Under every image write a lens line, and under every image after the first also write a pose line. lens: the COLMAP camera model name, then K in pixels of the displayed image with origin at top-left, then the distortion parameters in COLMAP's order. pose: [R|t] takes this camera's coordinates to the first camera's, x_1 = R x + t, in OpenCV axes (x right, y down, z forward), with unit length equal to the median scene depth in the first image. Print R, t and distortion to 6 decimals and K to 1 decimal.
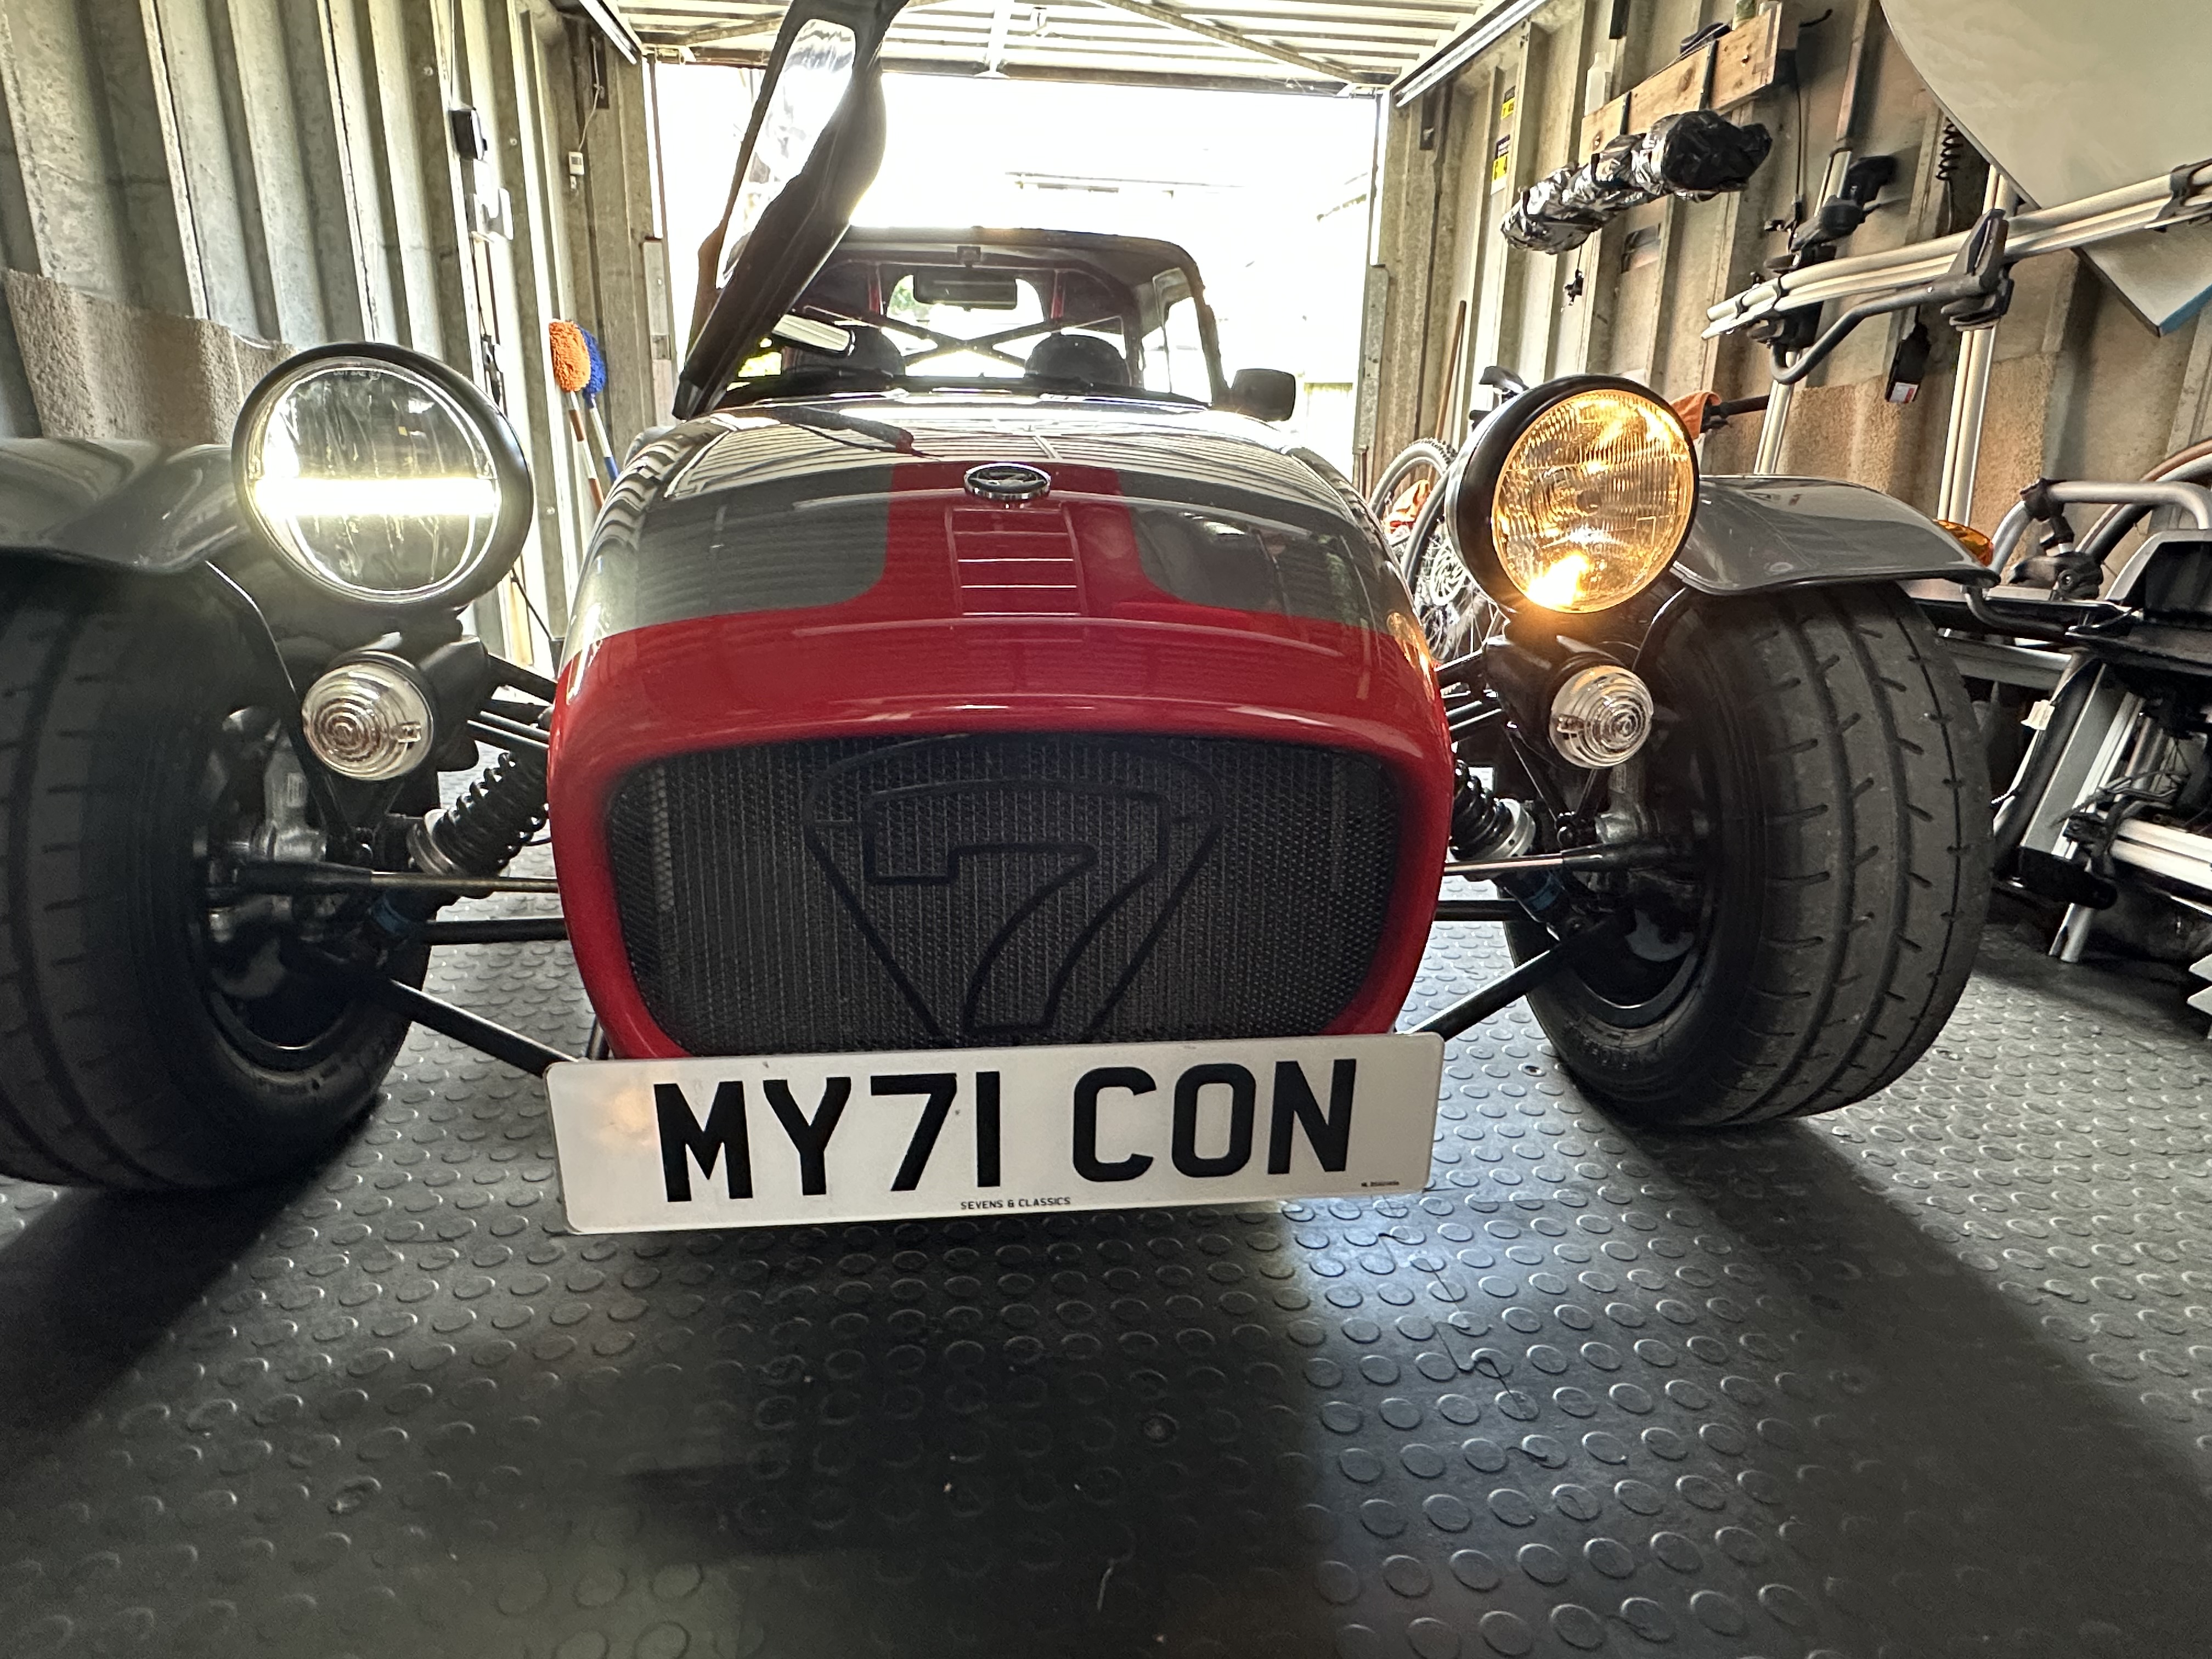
lens RADIAL K [[1237.3, 0, 1100.6], [0, 1237.3, 832.6], [0, 0, 1]] dist [-0.004104, 0.001373]
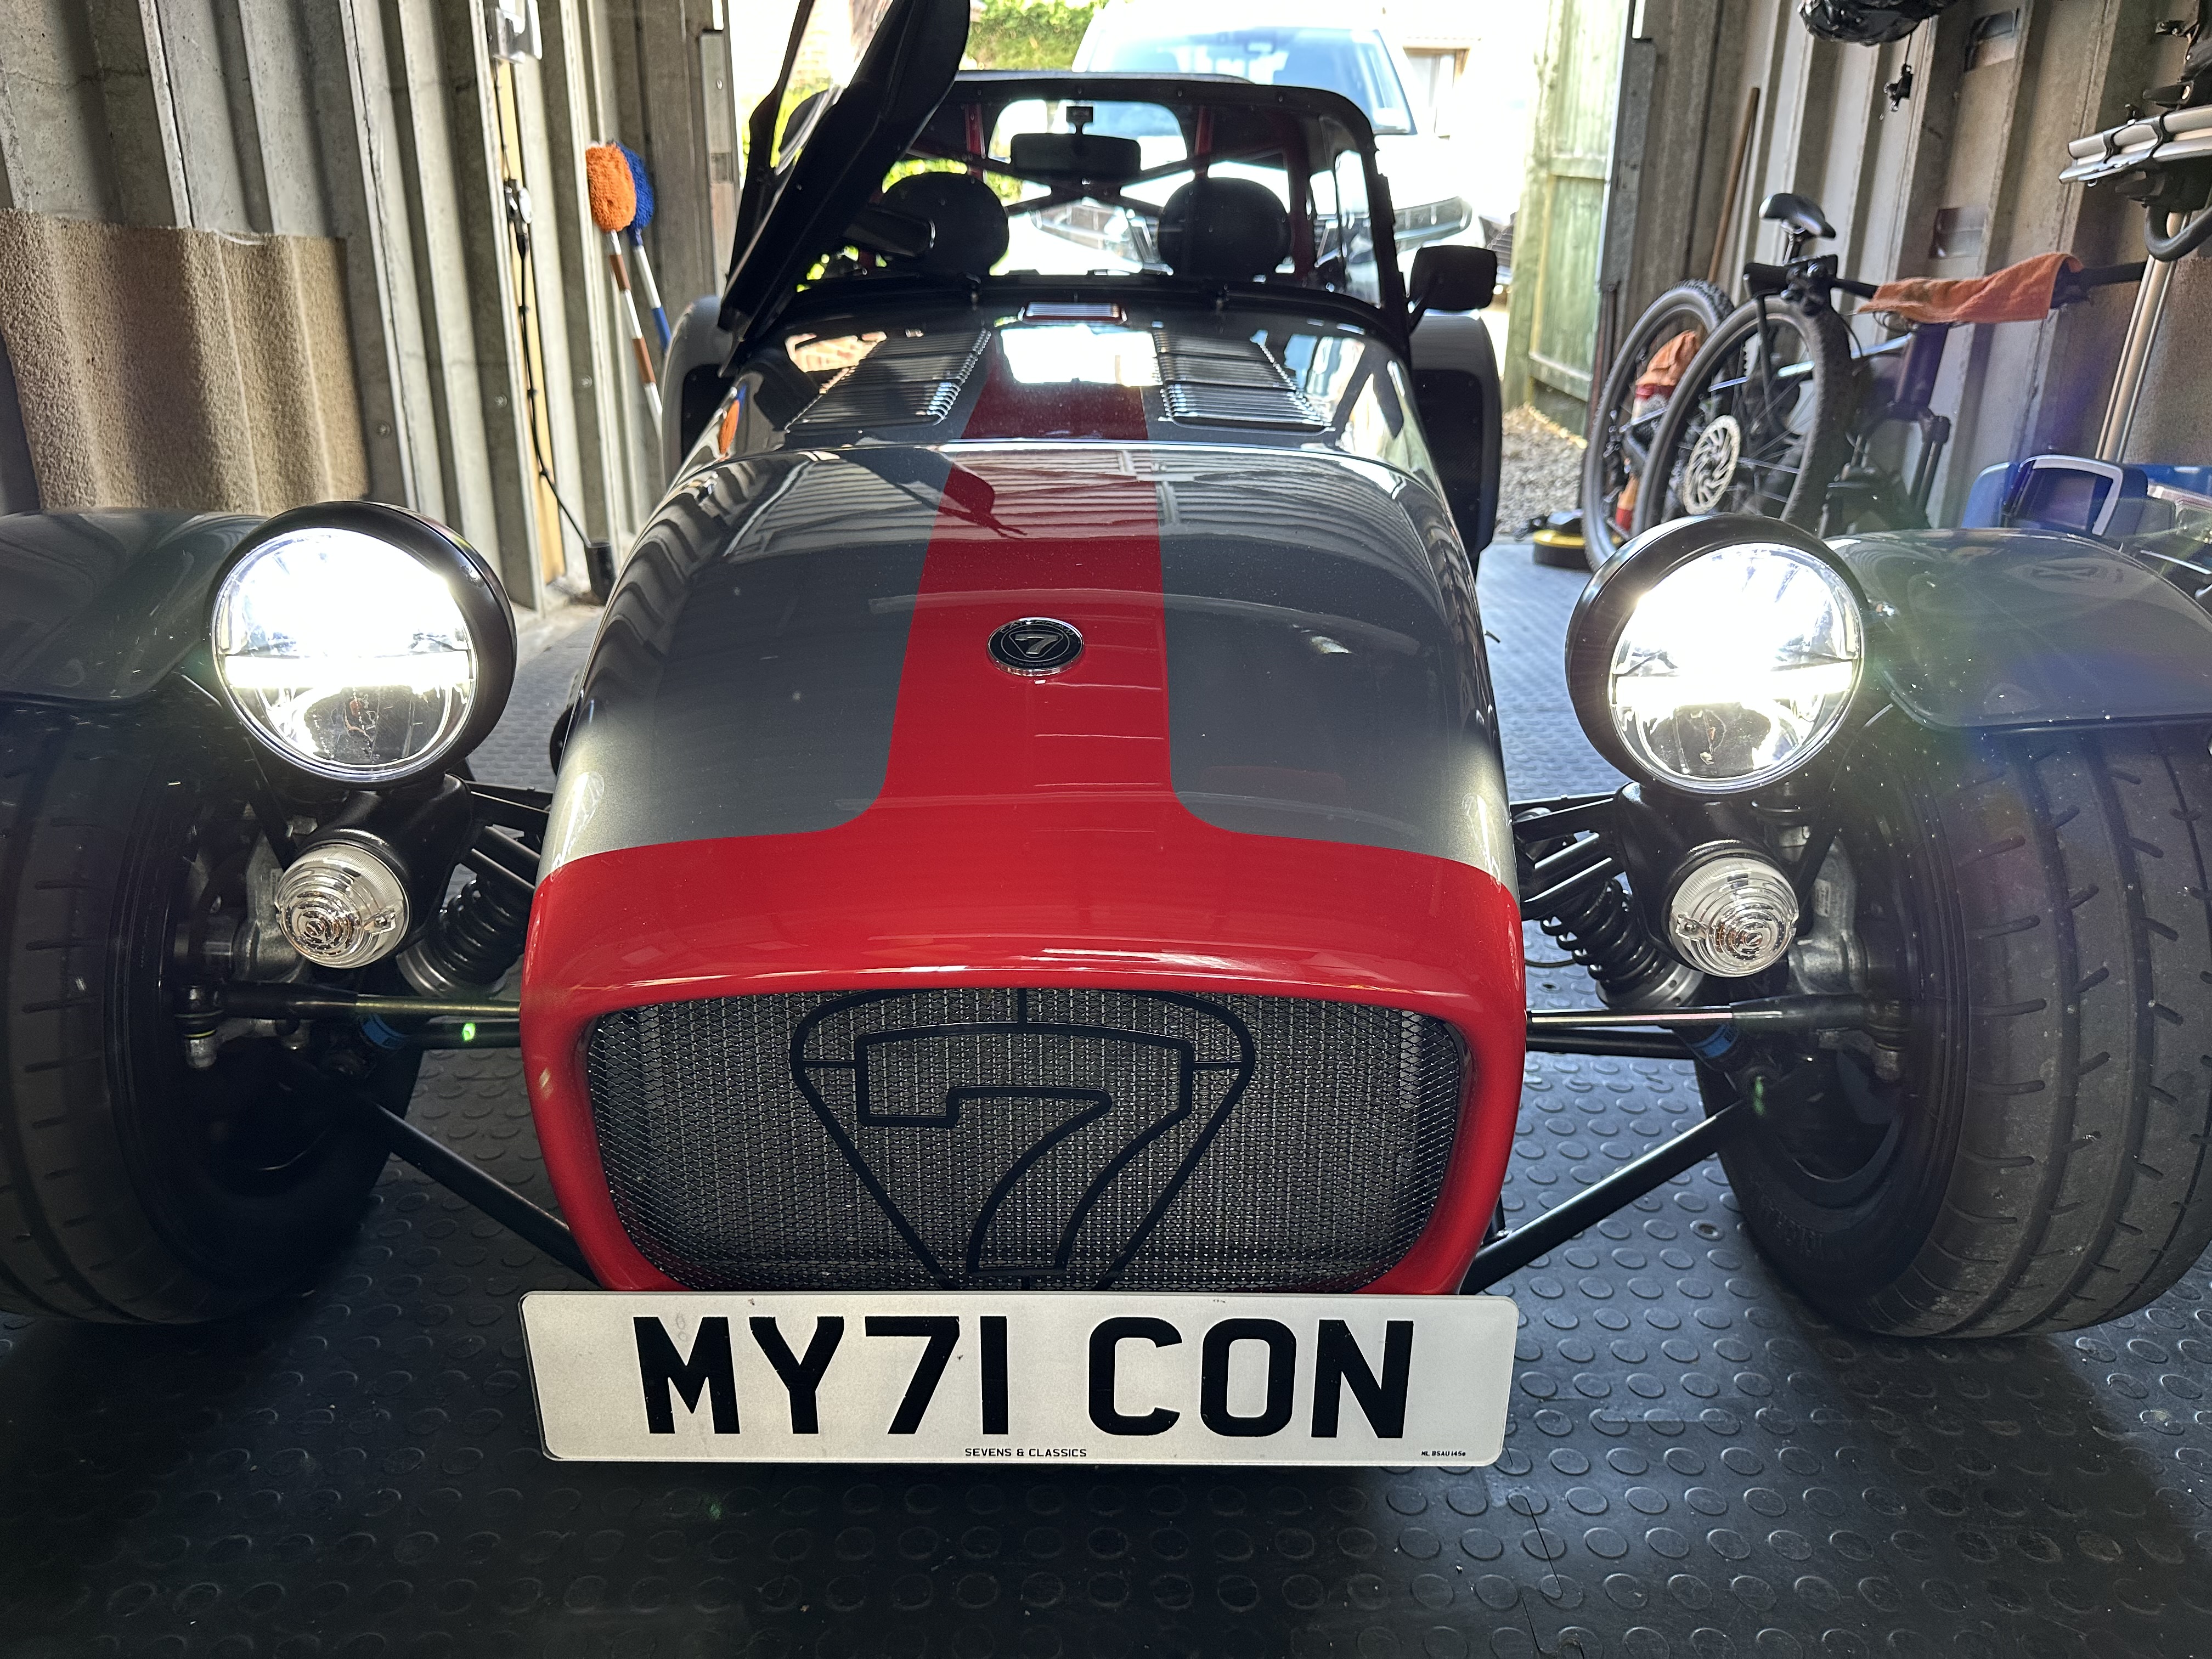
lens RADIAL K [[1578.0, 0, 1109.2], [0, 1578.0, 807.4], [0, 0, 1]] dist [0.008884, -0.018438]
pose [[0.993963, 0.029222, -0.105749, 0.072344], [-0.023209, 0.998067, 0.057656, -0.171383], [0.107229, -0.054854, 0.992720, -0.079314]]
